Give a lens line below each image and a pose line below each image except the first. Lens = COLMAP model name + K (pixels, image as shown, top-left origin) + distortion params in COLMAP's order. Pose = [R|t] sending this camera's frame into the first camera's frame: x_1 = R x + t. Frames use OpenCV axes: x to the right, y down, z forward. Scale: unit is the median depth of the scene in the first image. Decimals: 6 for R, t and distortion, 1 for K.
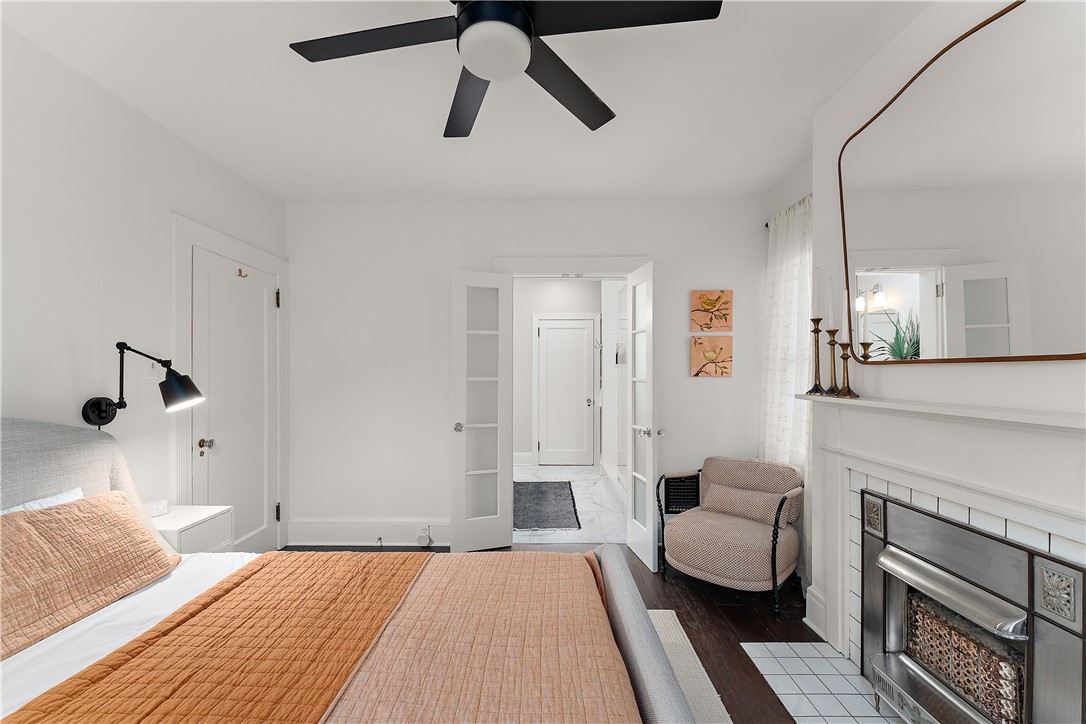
lens RADIAL K [[436.6, 0, 540.7], [0, 436.6, 375.3], [0, 0, 1]] dist [0.000376, -0.000005]
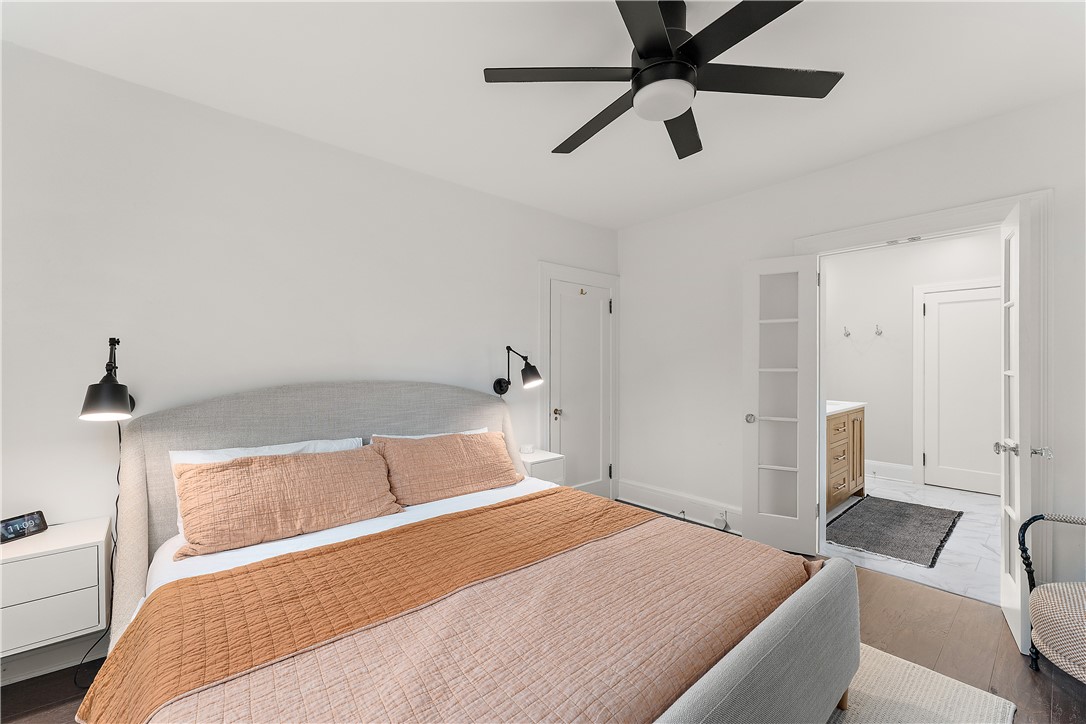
lens RADIAL K [[436.6, 0, 536.8], [0, 436.6, 362.3], [0, 0, 1]] dist [0.000376, -0.000005]
pose [[0.665324, -0.003126, -0.746548, 0.293900], [-0.002352, 0.999977, -0.006283, -0.001386], [0.746551, 0.005936, 0.665302, -0.035089]]
